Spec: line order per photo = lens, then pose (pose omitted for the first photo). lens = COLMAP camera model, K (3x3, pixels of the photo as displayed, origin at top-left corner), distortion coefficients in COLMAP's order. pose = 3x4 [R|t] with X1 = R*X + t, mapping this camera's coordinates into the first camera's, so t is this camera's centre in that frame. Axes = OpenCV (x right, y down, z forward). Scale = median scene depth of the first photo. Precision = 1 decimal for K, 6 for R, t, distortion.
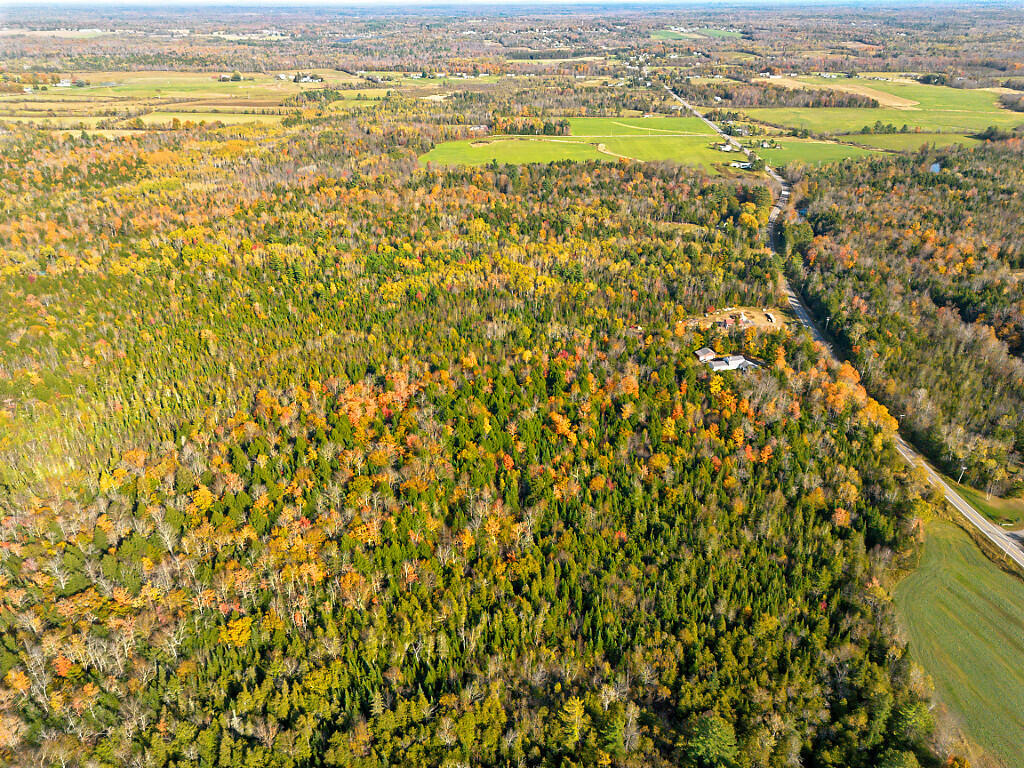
lens RADIAL K [[712.5, 0, 511.7], [0, 712.5, 379.4], [0, 0, 1]] dist [0.072005, -0.057464]
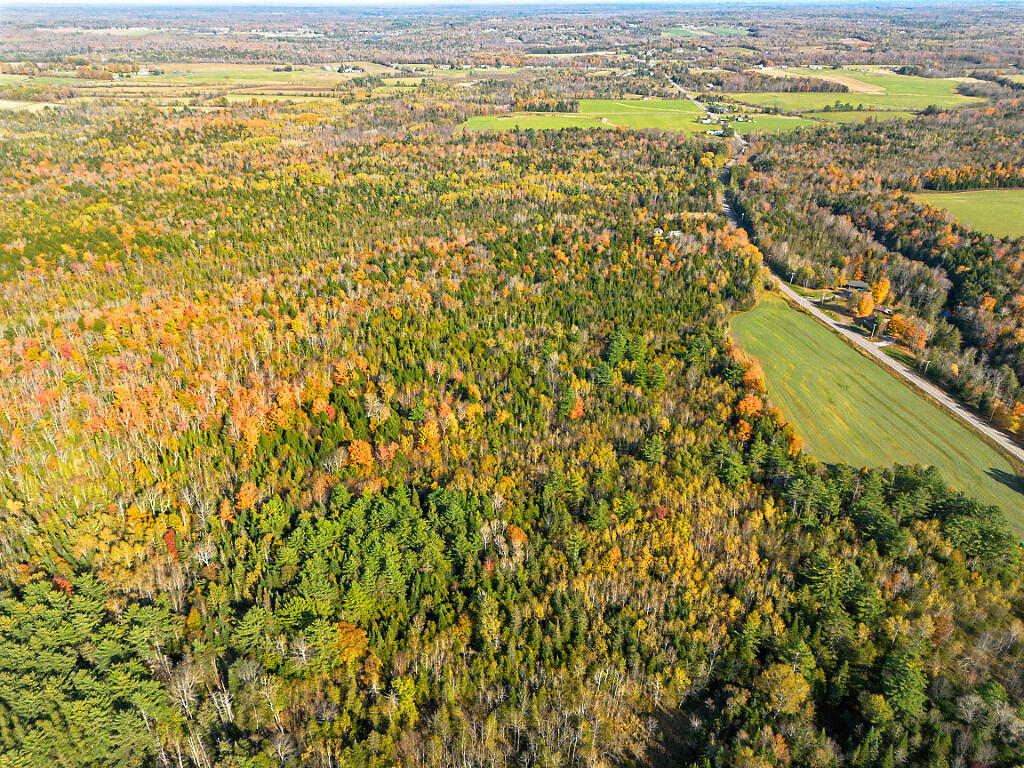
lens RADIAL K [[712.5, 0, 514.3], [0, 712.5, 386.2], [0, 0, 1]] dist [0.072005, -0.057464]
pose [[0.999801, 0.009012, -0.017777, -0.002176], [-0.008885, 0.999935, 0.007208, 0.170634], [0.017841, -0.007049, 0.999816, -0.319362]]
